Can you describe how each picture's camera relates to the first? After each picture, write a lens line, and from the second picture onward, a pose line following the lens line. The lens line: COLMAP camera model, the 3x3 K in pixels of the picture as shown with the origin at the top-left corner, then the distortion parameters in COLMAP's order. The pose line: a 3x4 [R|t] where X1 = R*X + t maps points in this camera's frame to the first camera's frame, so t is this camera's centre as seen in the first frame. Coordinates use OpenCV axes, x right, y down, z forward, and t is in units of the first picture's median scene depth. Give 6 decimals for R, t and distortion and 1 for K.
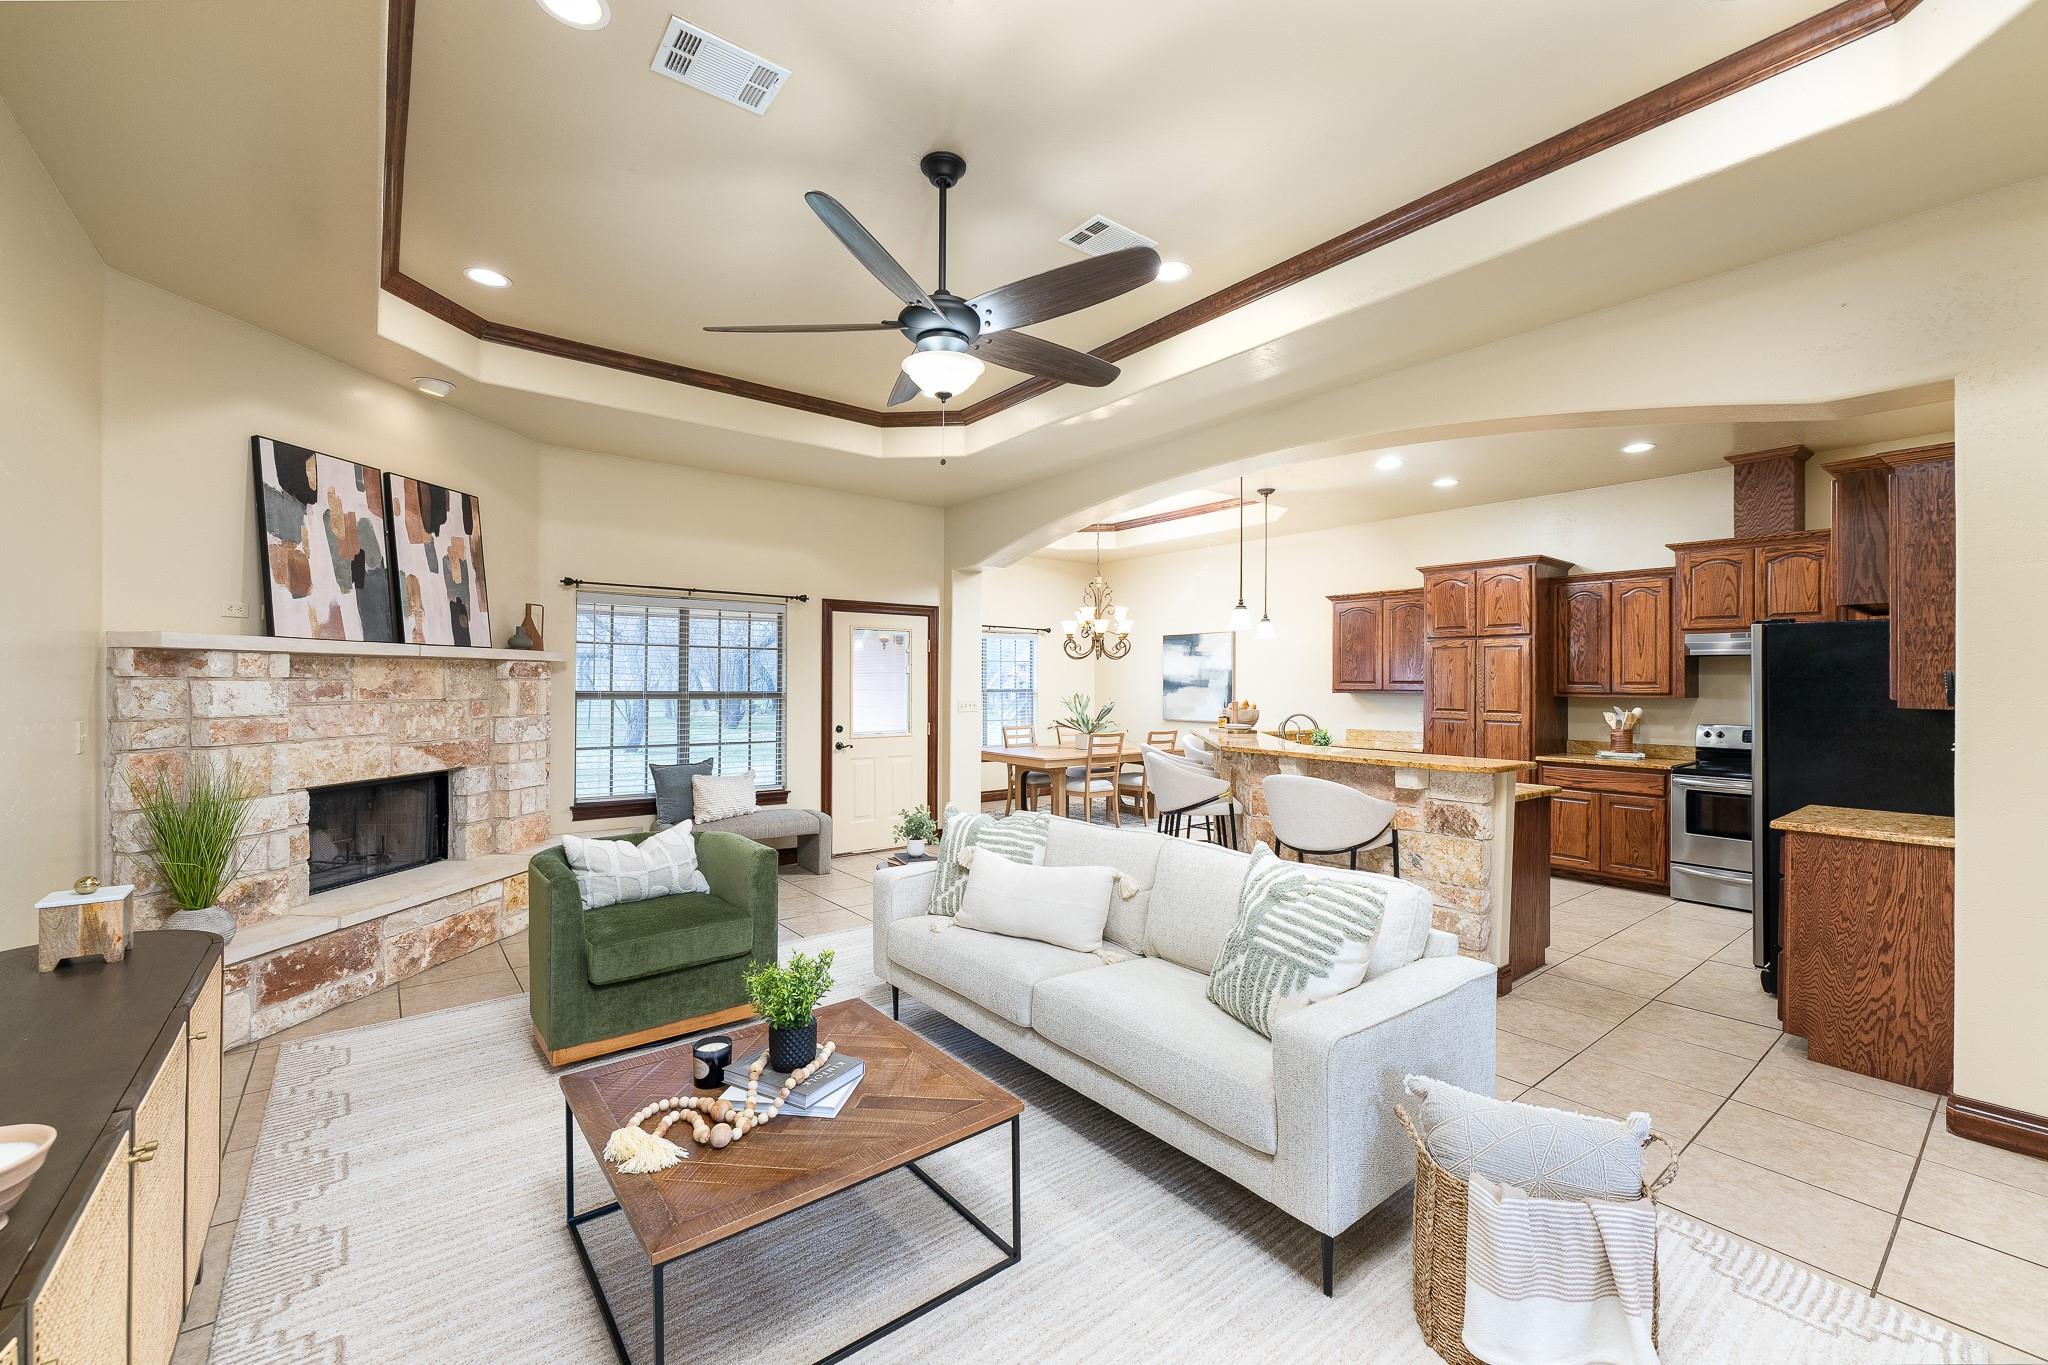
lens RADIAL K [[817.6, 0, 1016.5], [0, 817.6, 678.3], [0, 0, 1]] dist [-0.001848, 0.000091]
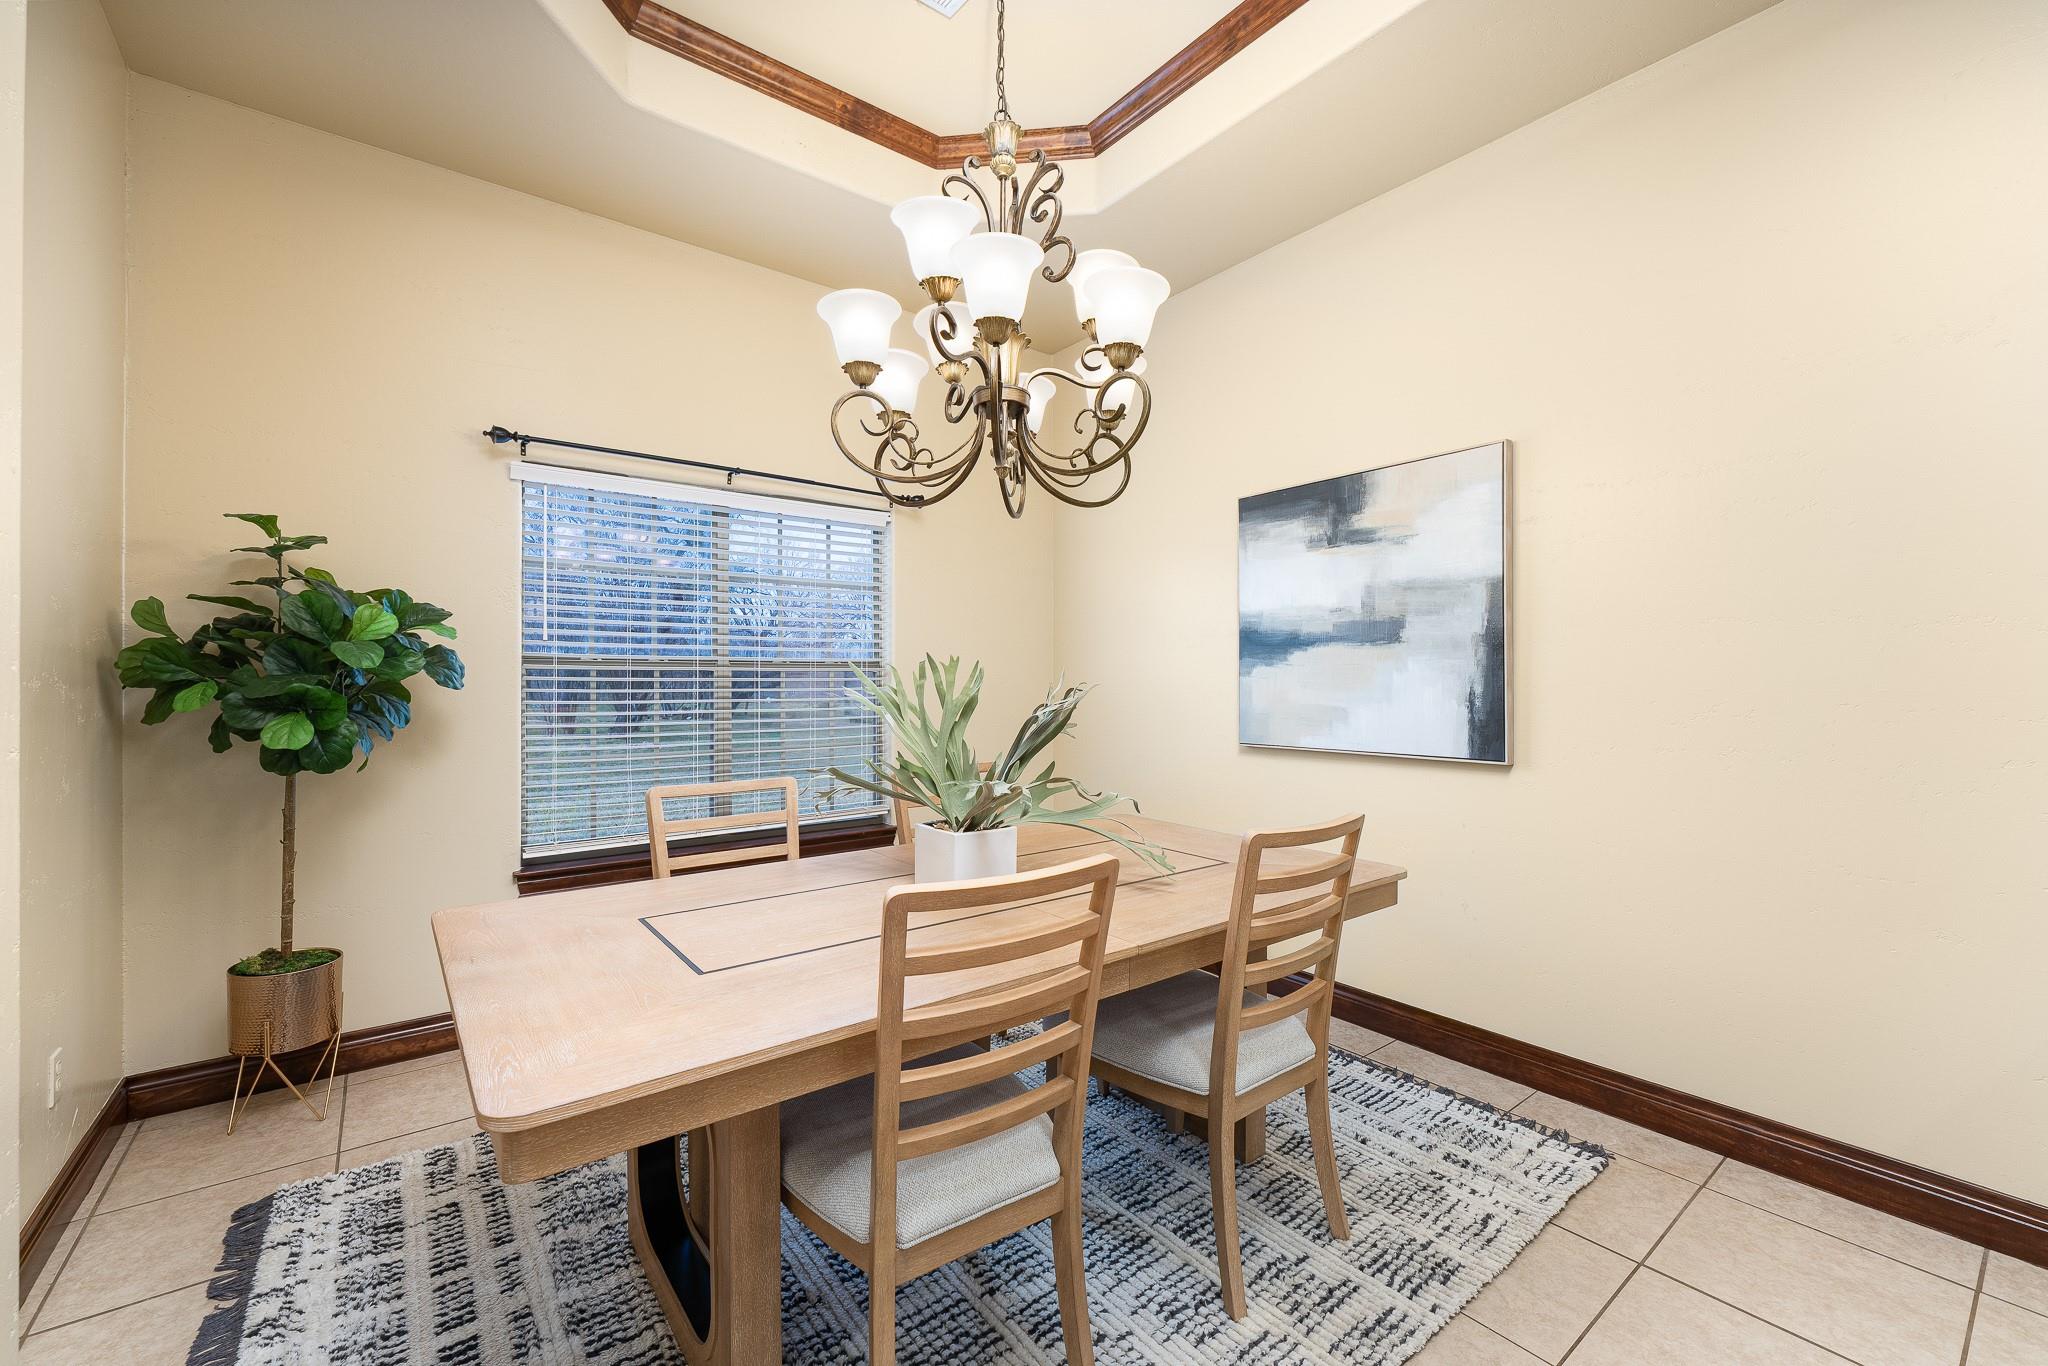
lens RADIAL K [[817.6, 0, 1031.8], [0, 817.6, 679.3], [0, 0, 1]] dist [-0.001848, 0.000091]
pose [[0.999941, -0.003766, 0.010140, 0.164739], [0.003765, 0.999993, 0.000125, 0.041561], [-0.010140, -0.000086, 0.999949, 1.217266]]
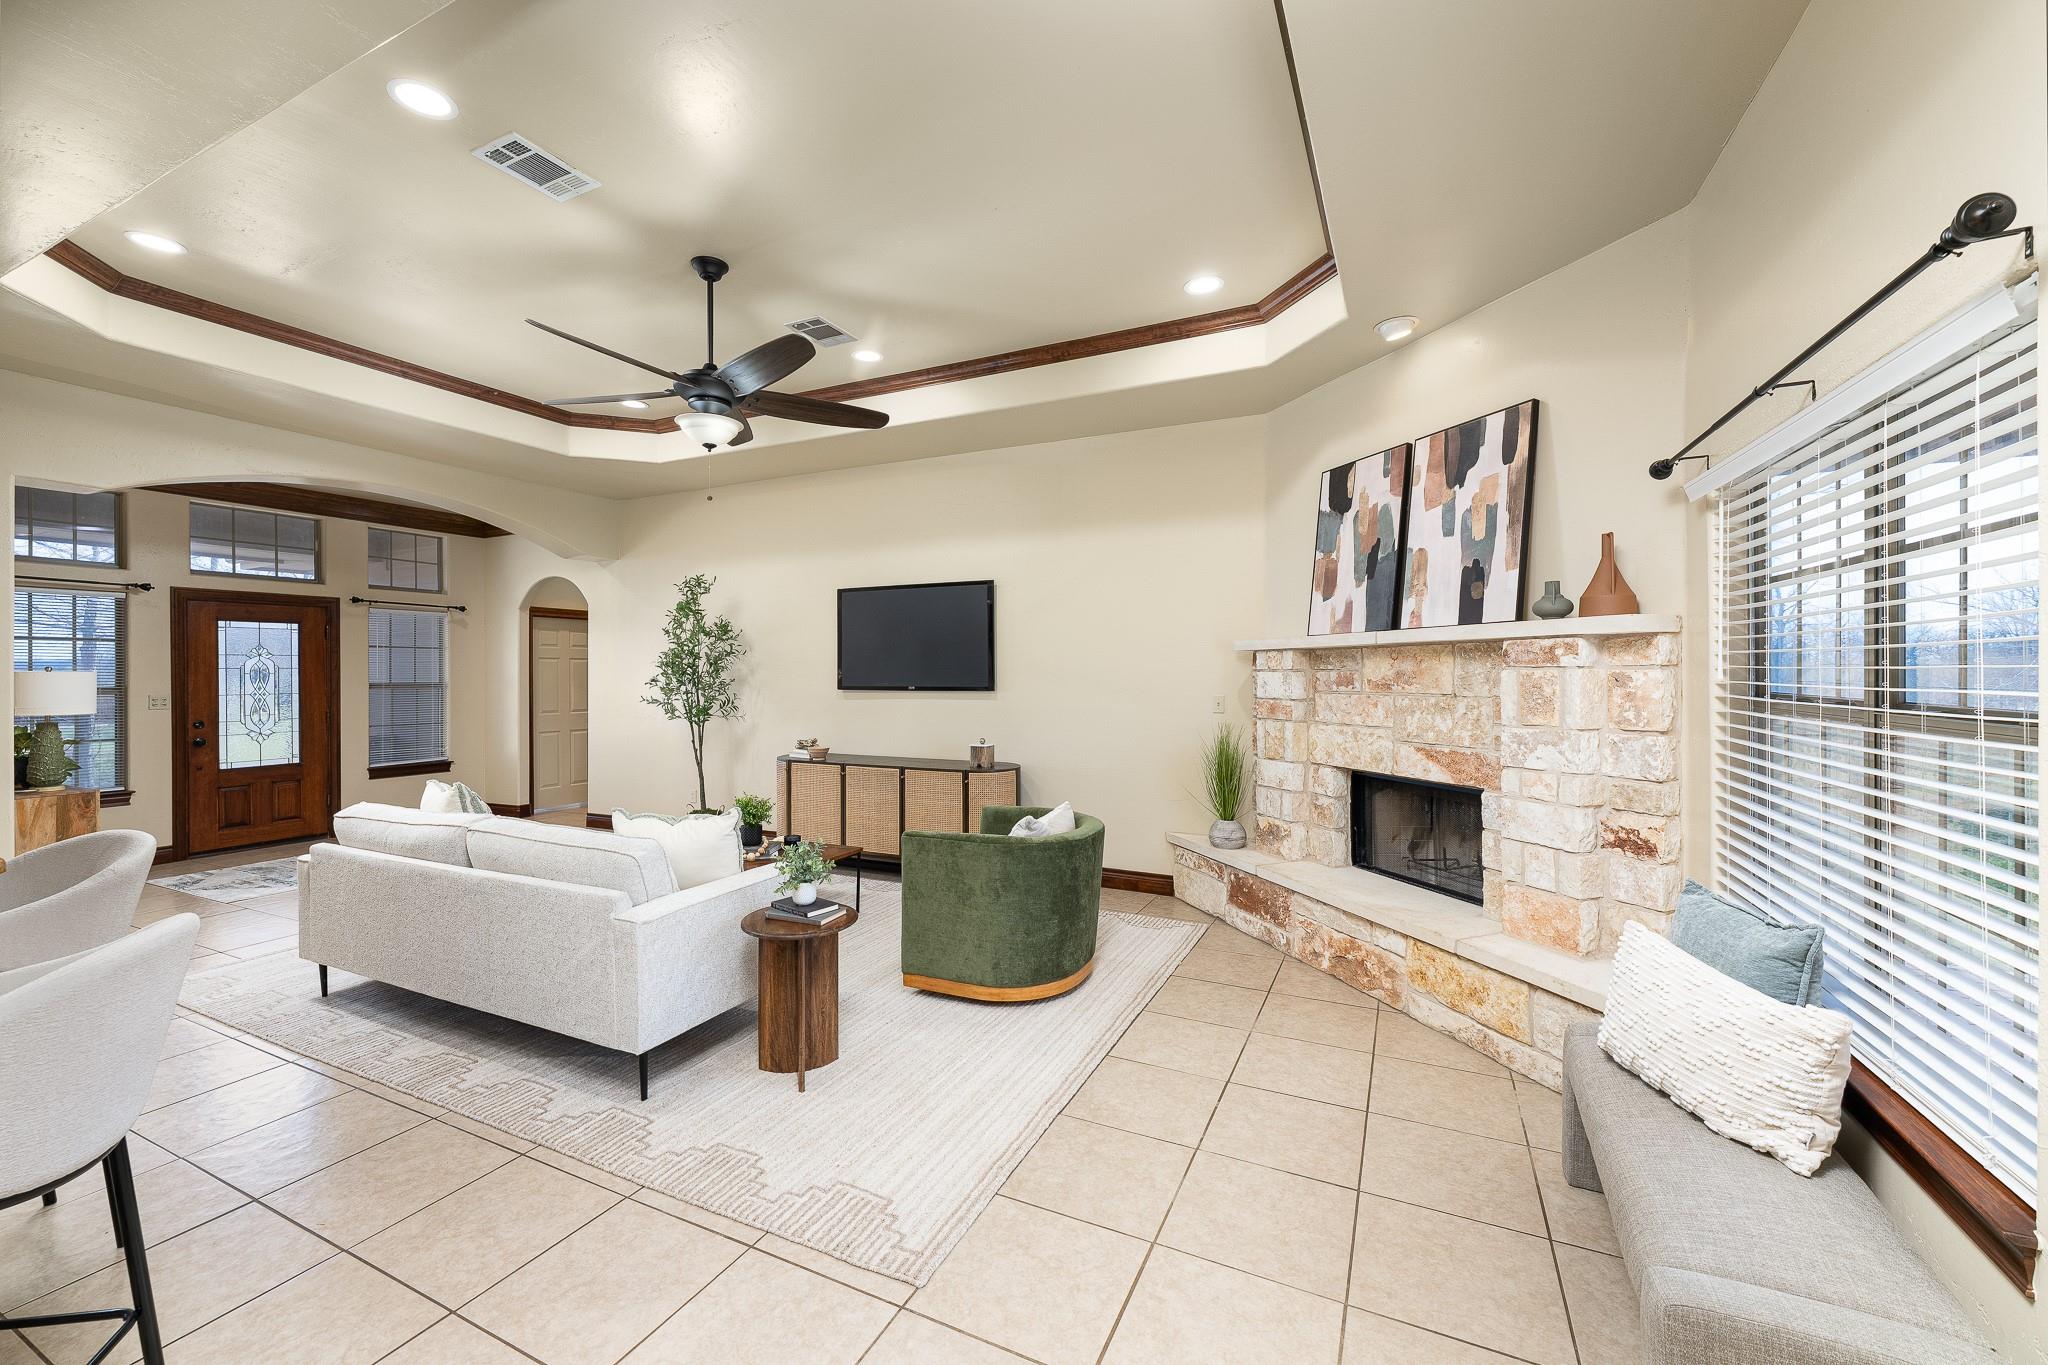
lens RADIAL K [[817.6, 0, 1023.0], [0, 817.6, 673.3], [0, 0, 1]] dist [-0.001848, 0.000091]
pose [[-0.894053, -0.002789, -0.447952, 0.018805], [-0.000089, 0.999982, -0.006048, 0.008736], [0.447961, -0.005368, -0.894037, 1.294281]]
